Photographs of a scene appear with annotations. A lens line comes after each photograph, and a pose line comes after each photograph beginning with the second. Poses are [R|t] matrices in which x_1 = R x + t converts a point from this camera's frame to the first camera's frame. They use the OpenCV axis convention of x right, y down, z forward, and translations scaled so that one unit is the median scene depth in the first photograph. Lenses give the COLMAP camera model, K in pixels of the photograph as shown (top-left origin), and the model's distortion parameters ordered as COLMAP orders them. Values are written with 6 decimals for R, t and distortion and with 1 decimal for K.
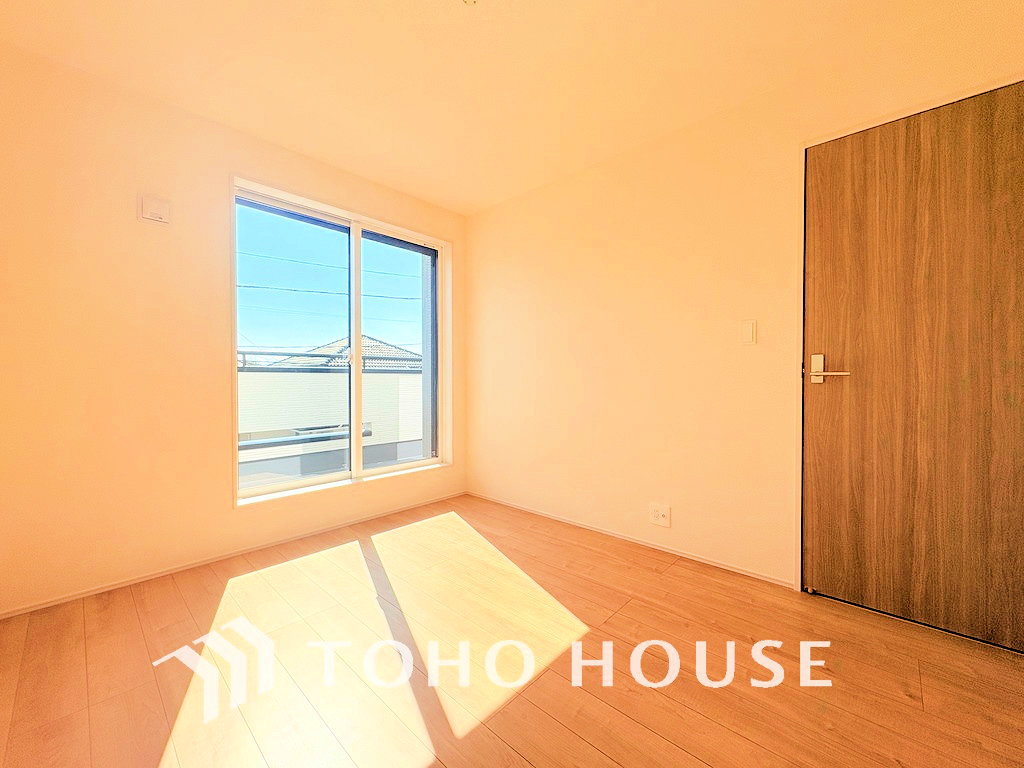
lens RADIAL K [[409.0, 0, 510.6], [0, 409.0, 383.4], [0, 0, 1]] dist [0.000011, -0.000181]
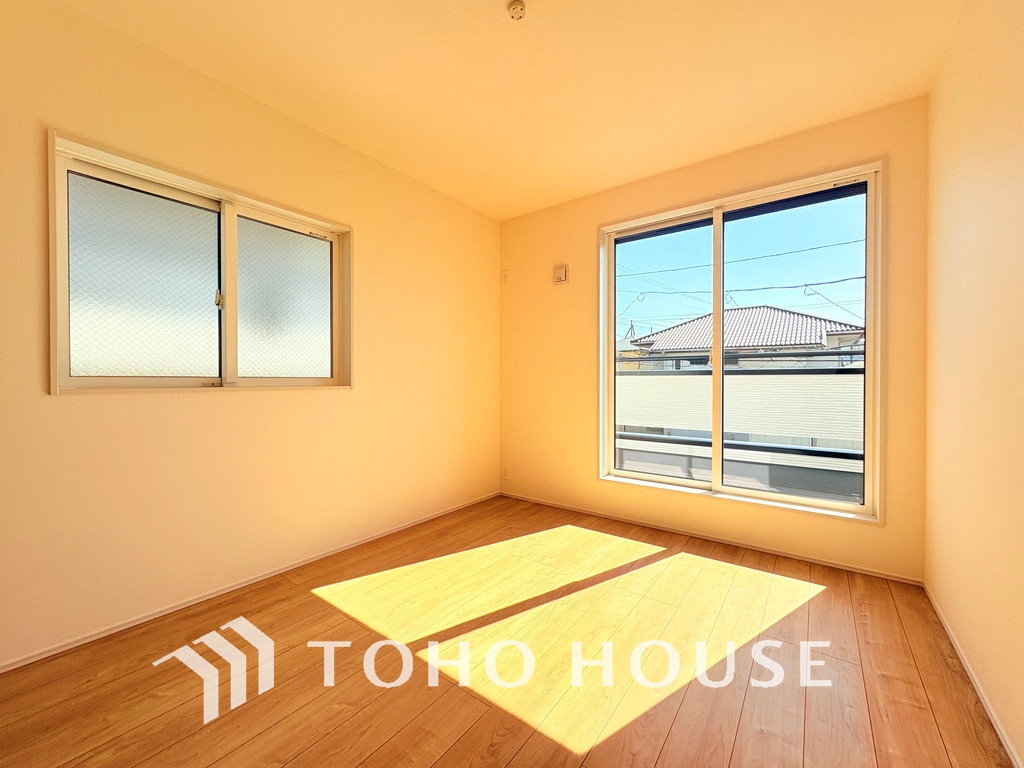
lens RADIAL K [[409.0, 0, 510.6], [0, 409.0, 383.4], [0, 0, 1]] dist [0.000011, -0.000181]
pose [[0.097586, 0.007466, -0.995199, 0.482380], [-0.011087, 0.999918, 0.006415, -0.008897], [0.995165, 0.010407, 0.097661, 0.464187]]
